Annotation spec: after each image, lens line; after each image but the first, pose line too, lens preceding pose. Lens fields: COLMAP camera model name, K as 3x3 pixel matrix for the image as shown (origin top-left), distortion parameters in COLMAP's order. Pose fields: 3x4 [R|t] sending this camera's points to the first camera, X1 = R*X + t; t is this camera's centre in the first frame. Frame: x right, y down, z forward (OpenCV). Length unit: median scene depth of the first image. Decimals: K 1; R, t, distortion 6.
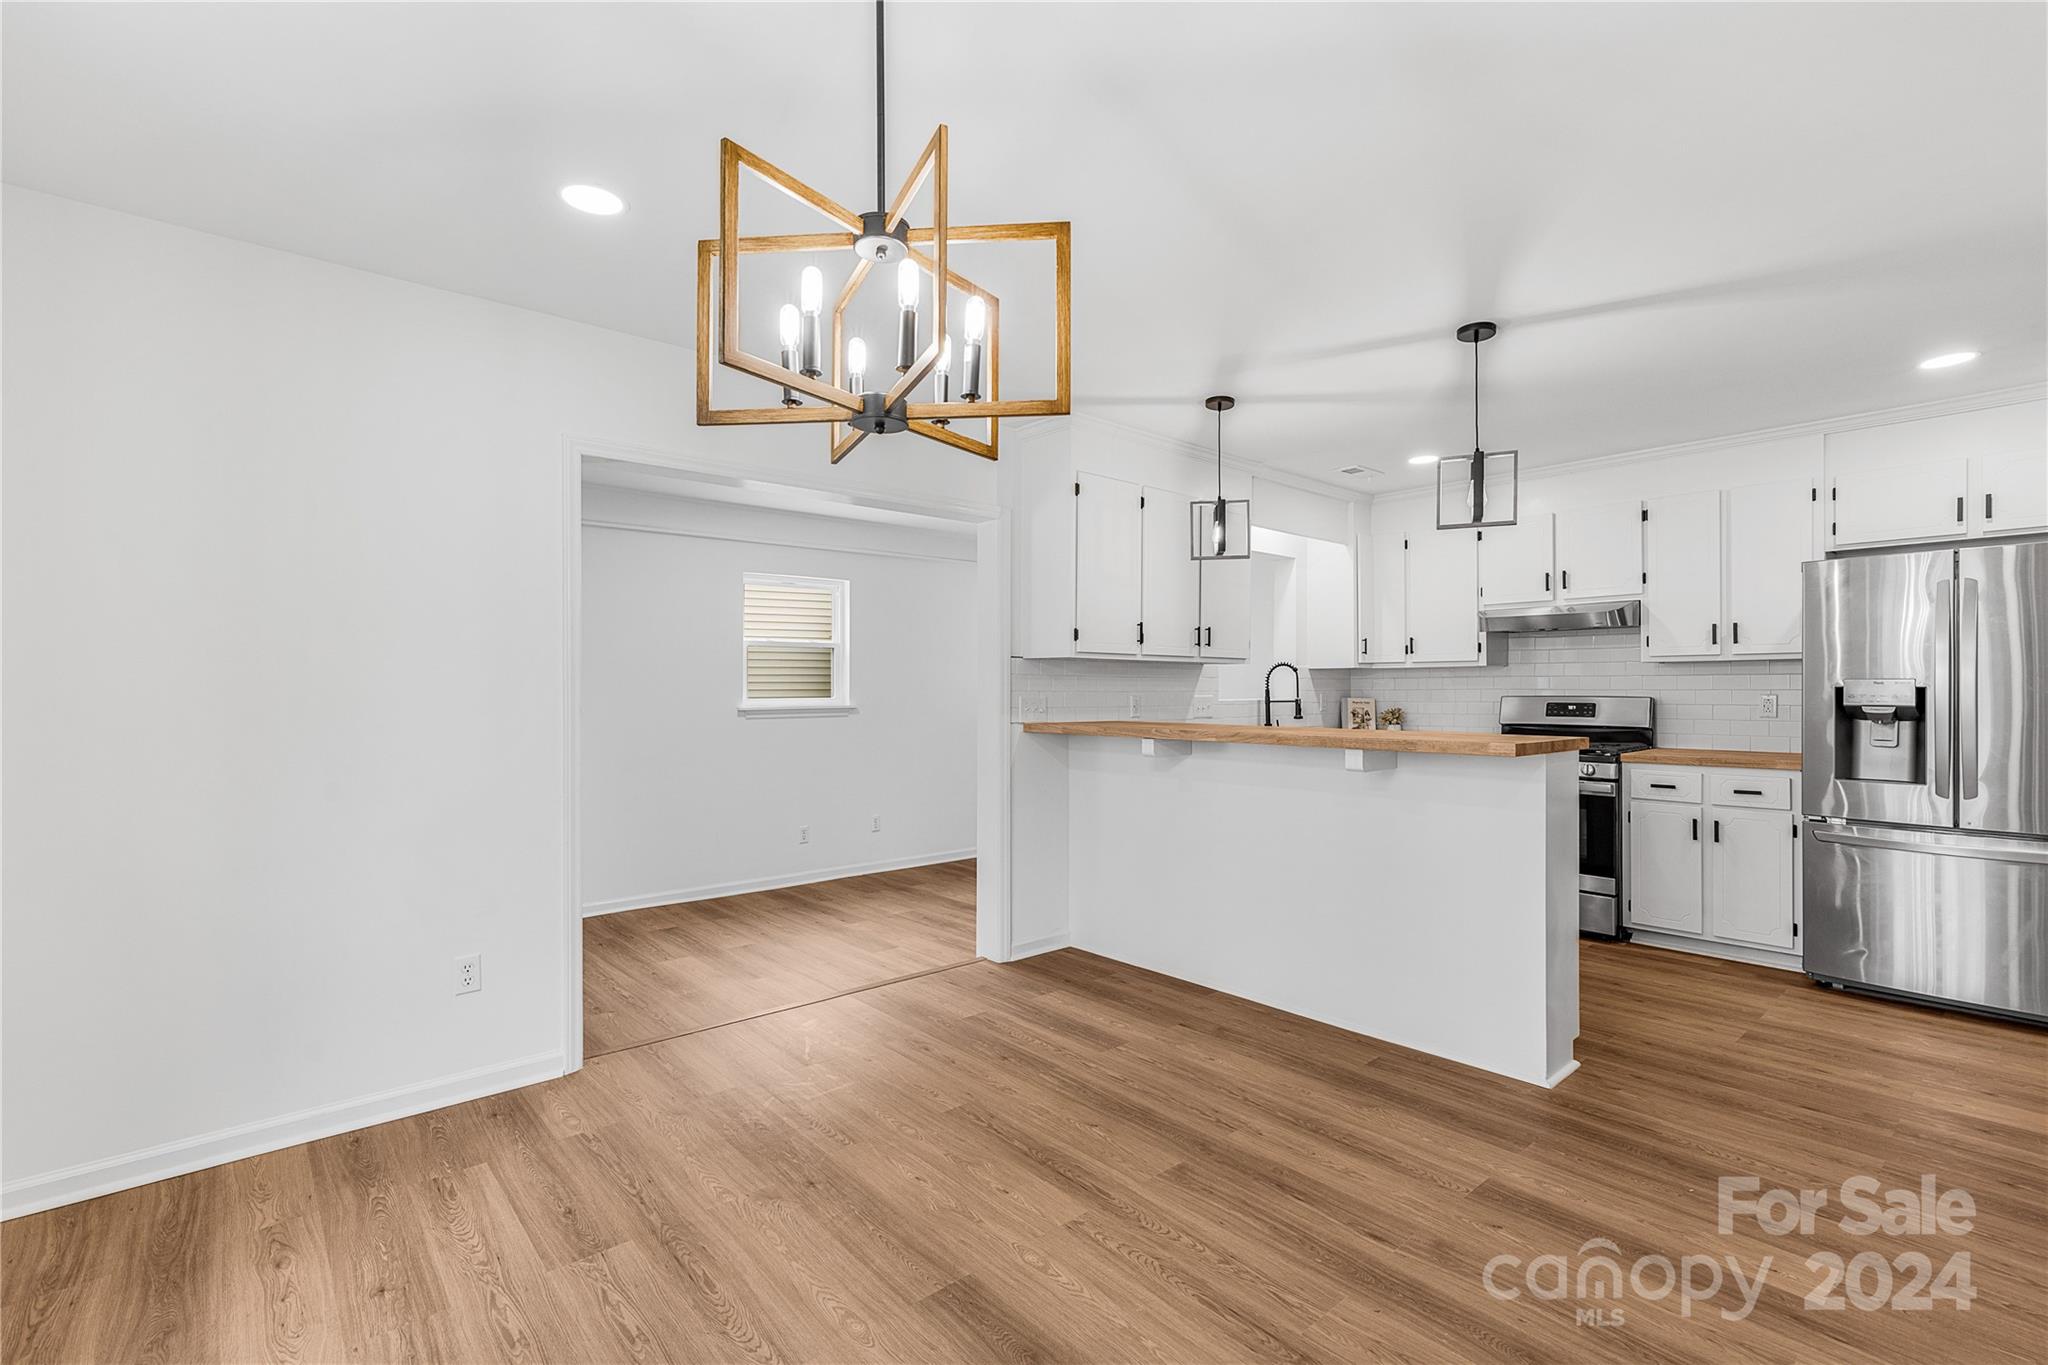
lens RADIAL K [[933.6, 0, 1024.0], [0, 933.6, 682.5], [0, 0, 1]] dist [0.003350, 0.000590]
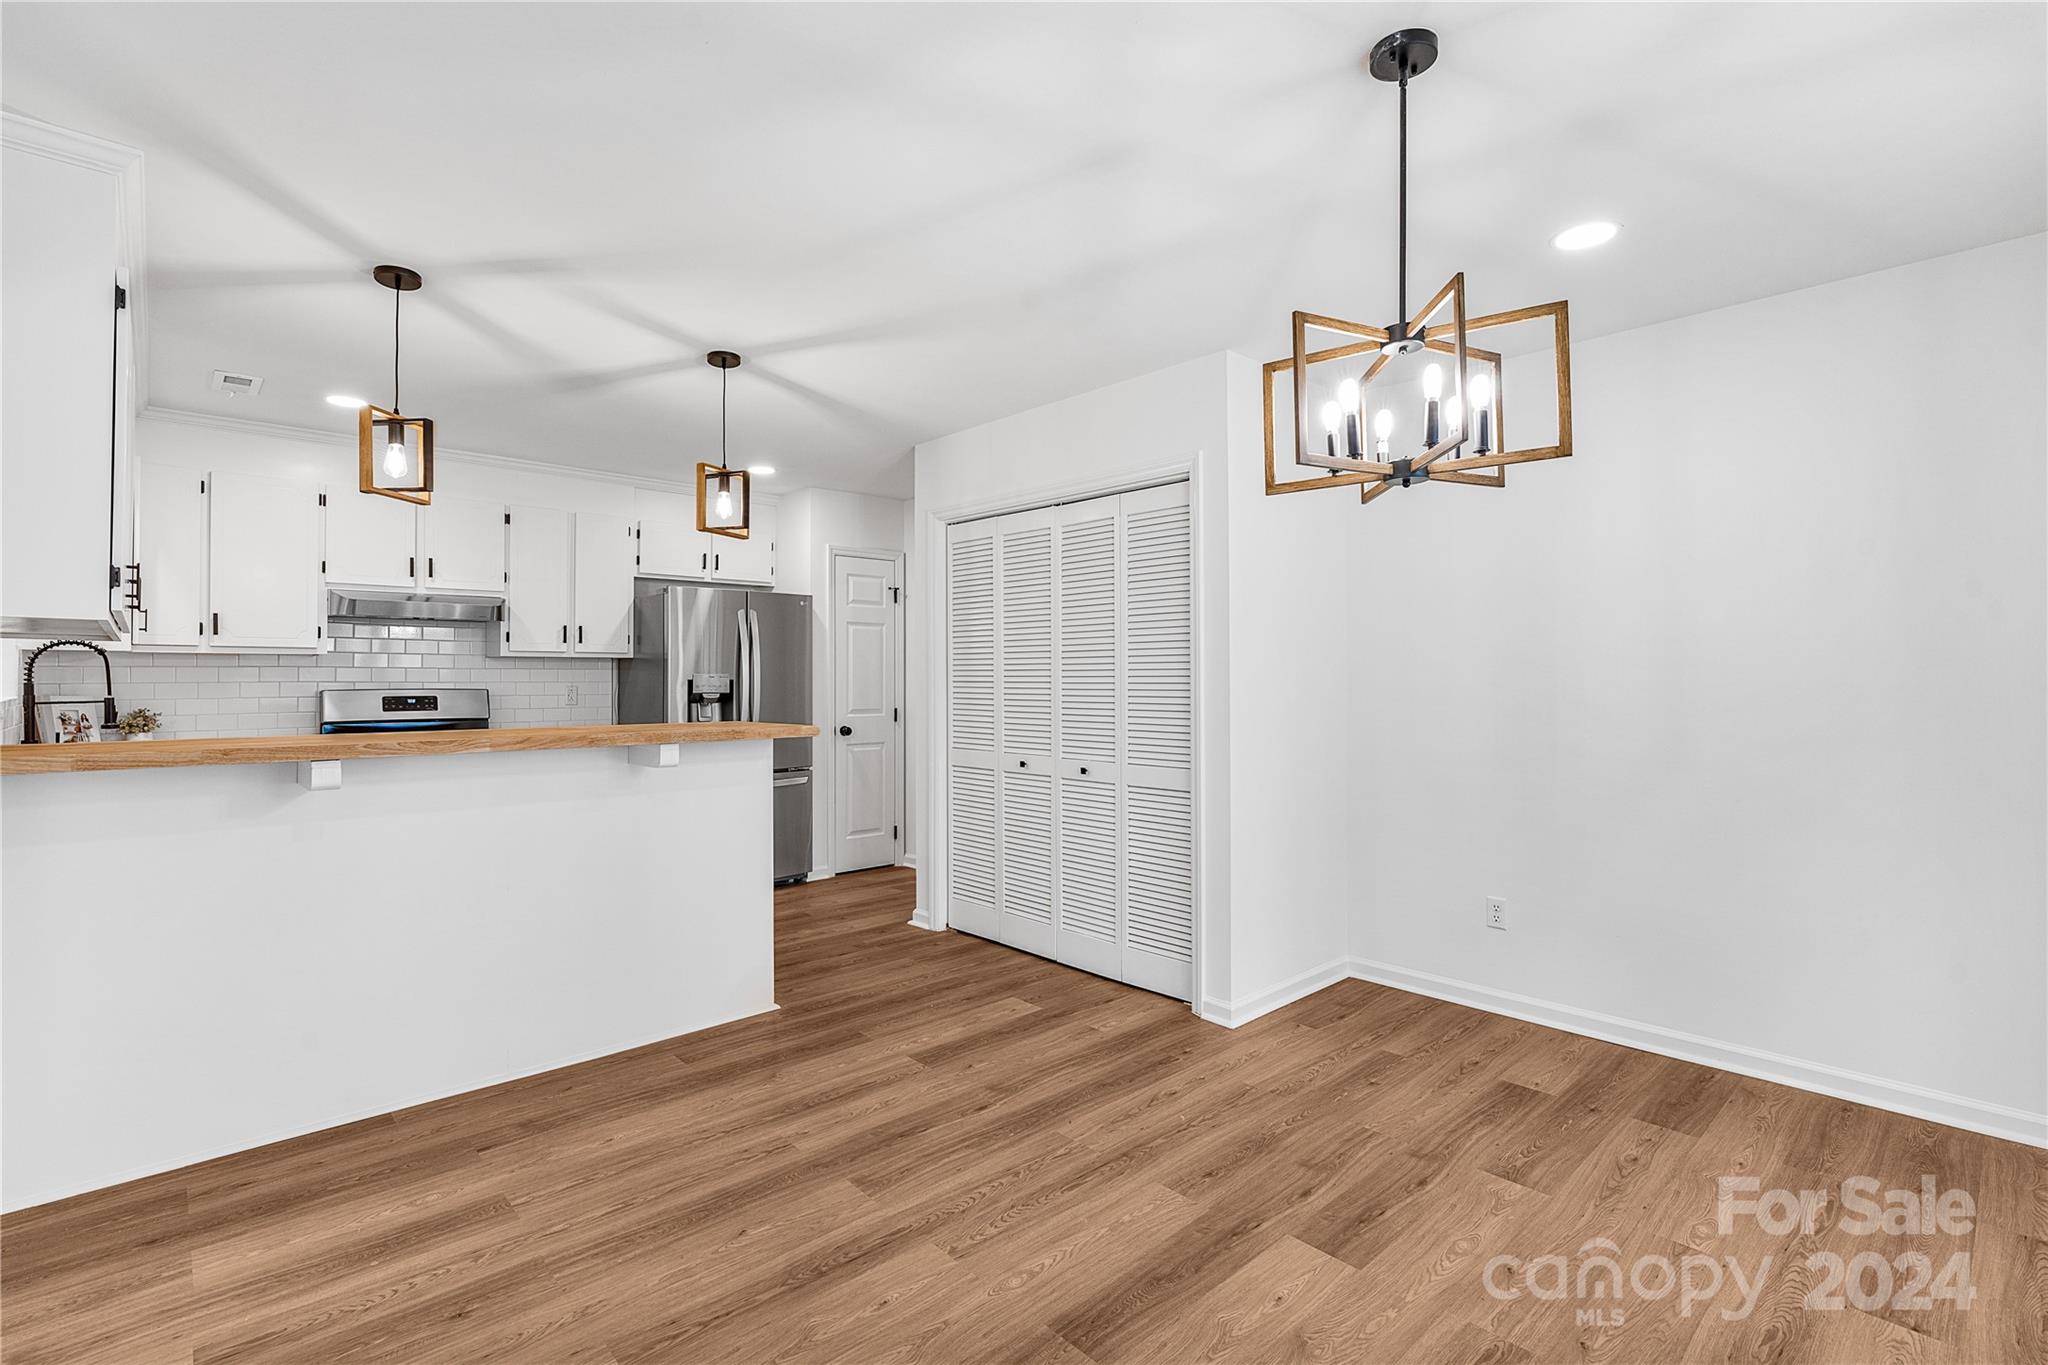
lens RADIAL K [[930.8, 0, 1015.6], [0, 930.8, 667.1], [0, 0, 1]] dist [-0.003826, 0.000148]
pose [[-0.027046, 0.014418, 0.999530, -0.651364], [-0.005302, 0.999880, -0.014566, 0.004544], [-0.999620, -0.005693, -0.026967, 0.710943]]
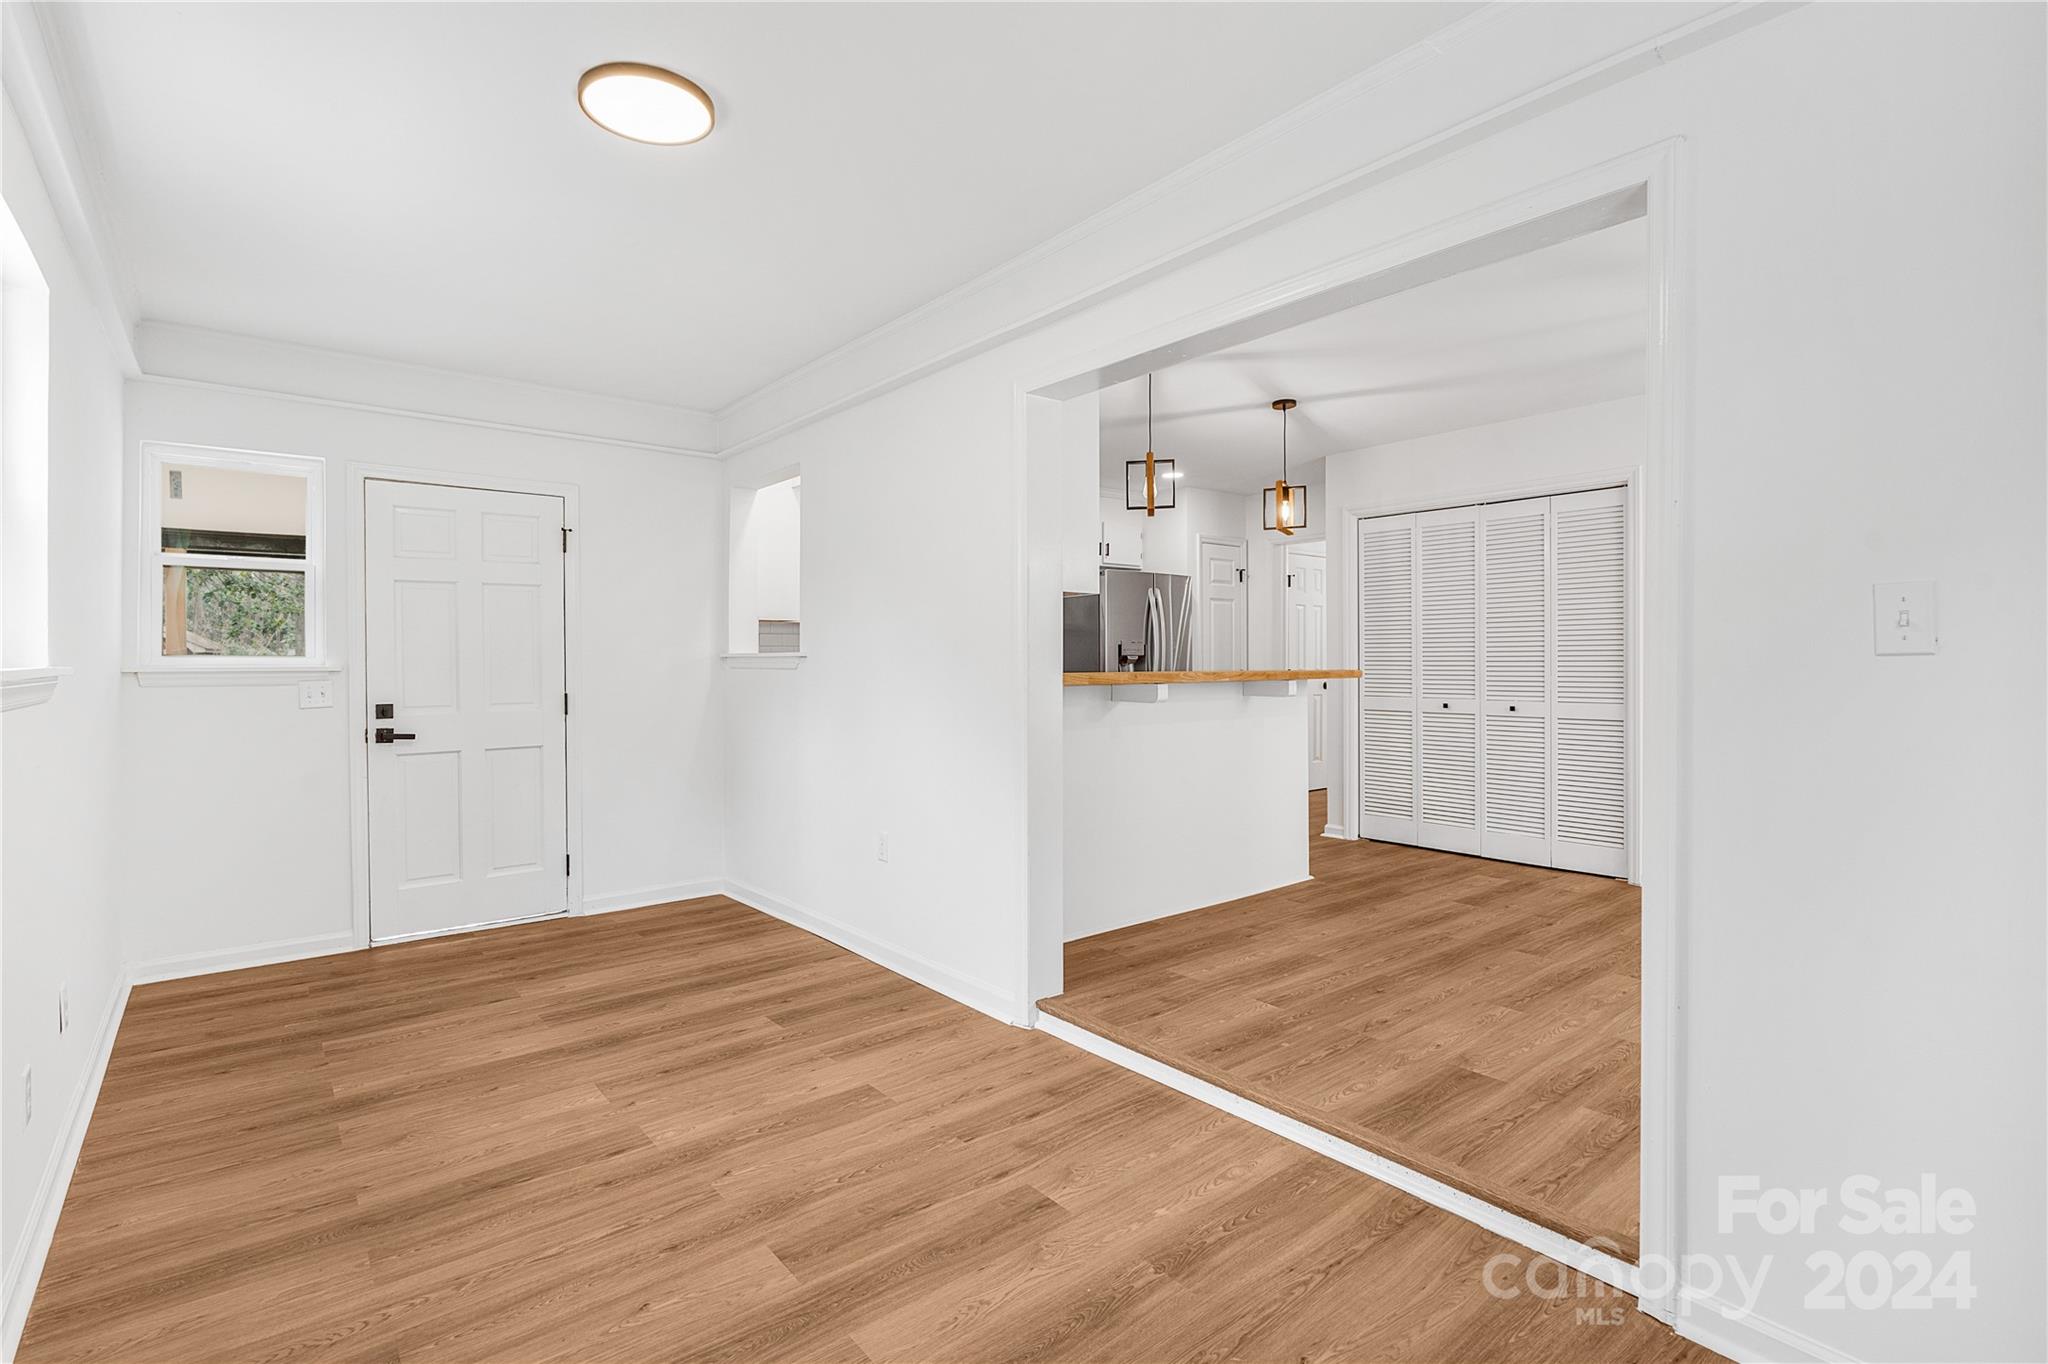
lens RADIAL K [[953.0, 0, 1019.1], [0, 953.0, 664.5], [0, 0, 1]] dist [-0.002178, 0.000723]
pose [[0.029171, -0.001102, 0.999574, -1.124860], [-0.003330, 0.999994, 0.001199, 0.051115], [-0.999569, -0.003363, 0.029167, 1.442244]]
